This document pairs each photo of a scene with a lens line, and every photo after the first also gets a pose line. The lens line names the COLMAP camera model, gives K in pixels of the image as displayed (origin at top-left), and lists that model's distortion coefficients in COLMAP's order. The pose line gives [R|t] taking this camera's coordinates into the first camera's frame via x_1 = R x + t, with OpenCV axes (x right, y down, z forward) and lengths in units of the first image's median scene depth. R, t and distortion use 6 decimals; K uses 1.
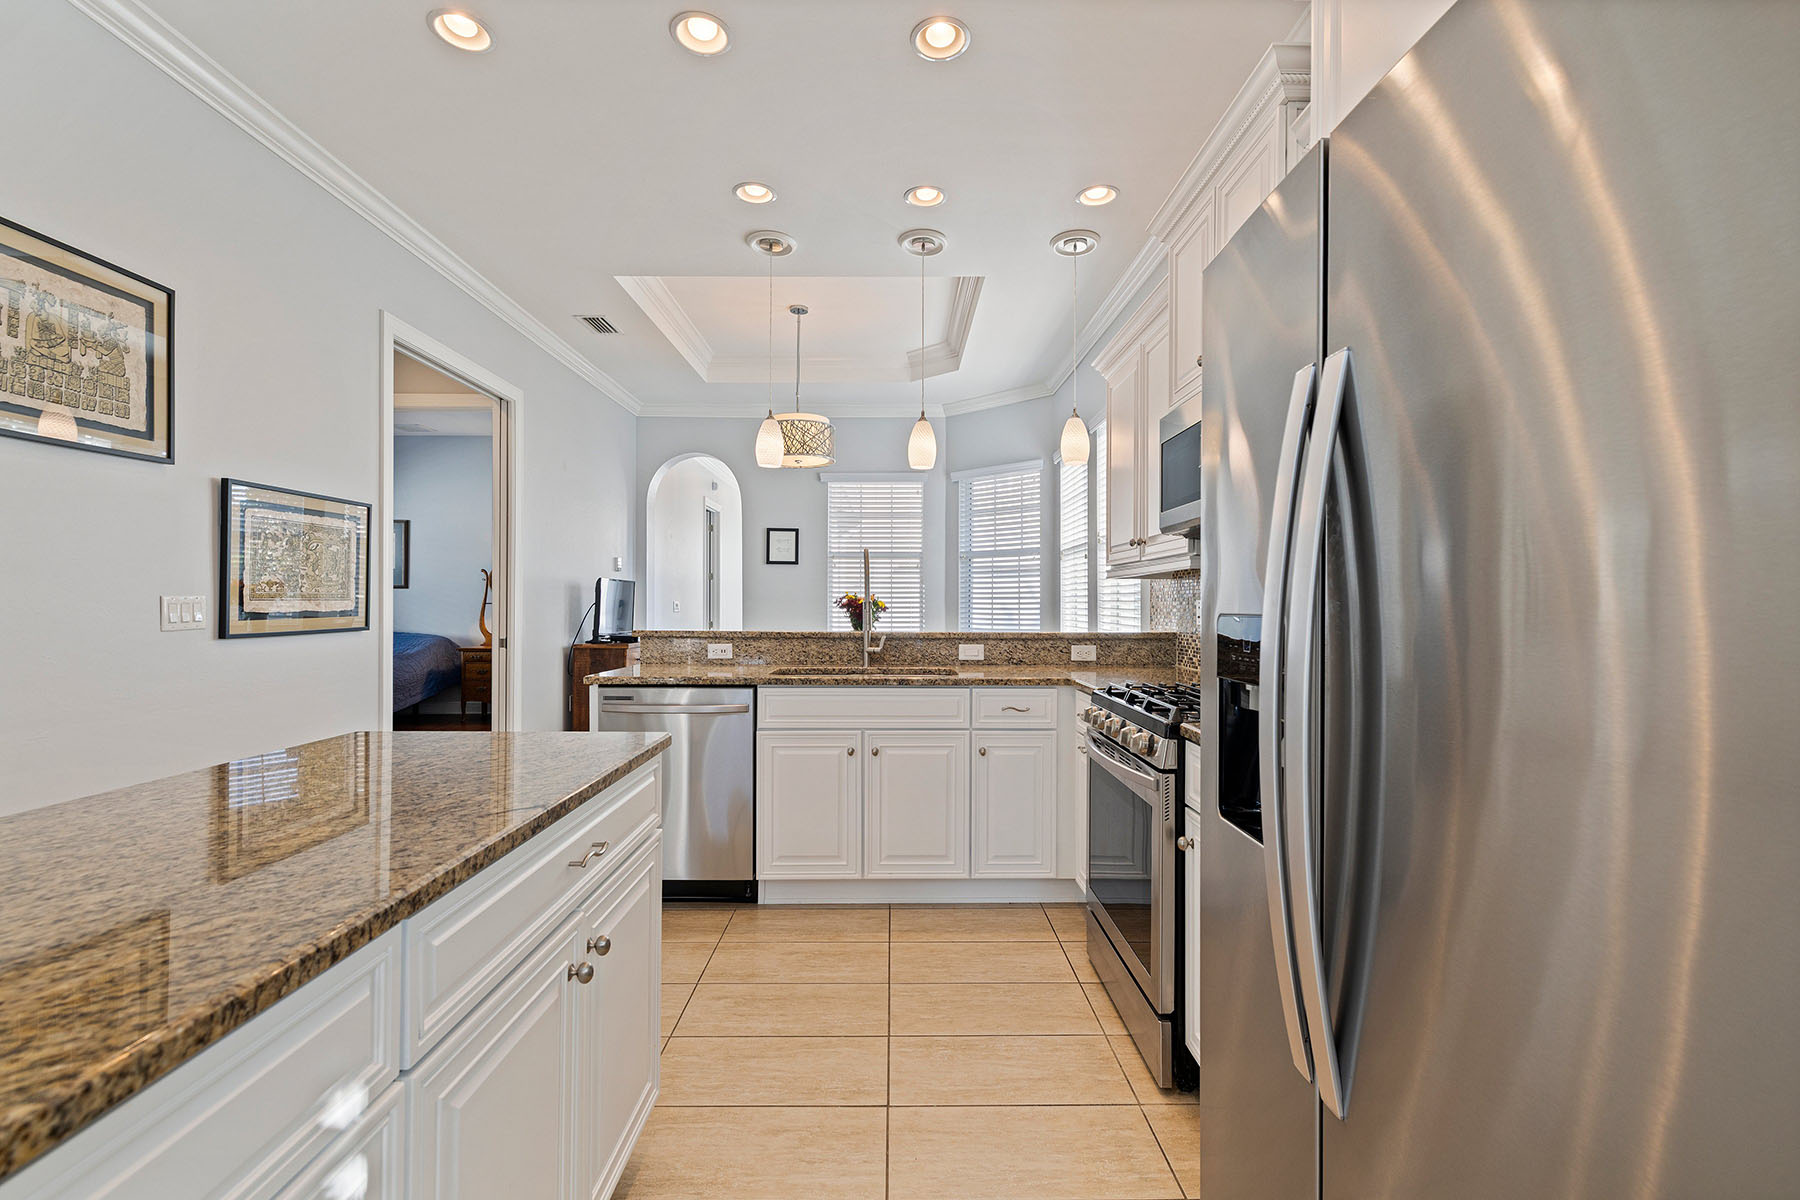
lens RADIAL K [[784.8, 0, 905.6], [0, 784.8, 606.5], [0, 0, 1]] dist [0.001480, -0.000496]
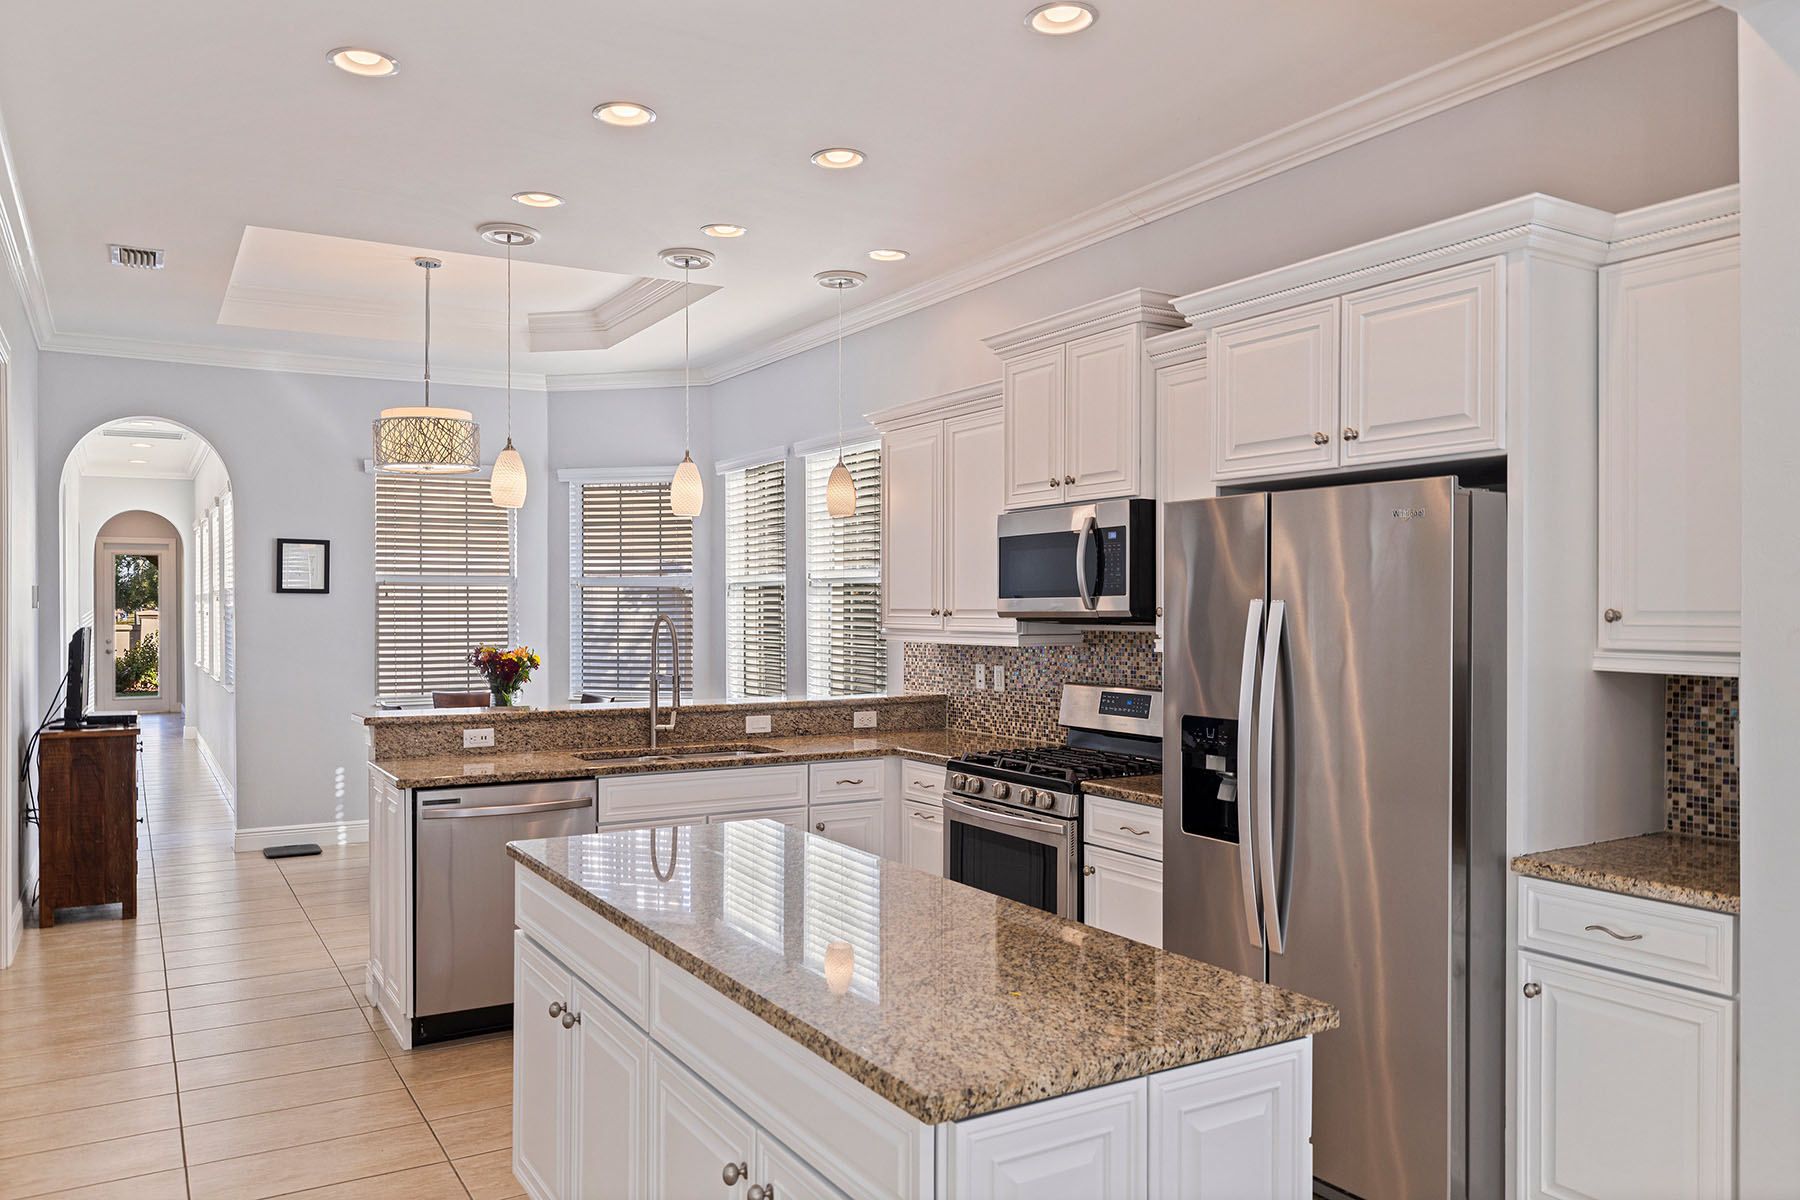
lens RADIAL K [[1285.2, 0, 890.4], [0, 1285.2, 610.7], [0, 0, 1]] dist [-0.001226, -0.004354]
pose [[0.867076, -0.004296, 0.498158, -0.539888], [0.004128, 0.999990, 0.001439, -0.077646], [-0.498159, 0.000809, 0.867085, -0.387782]]
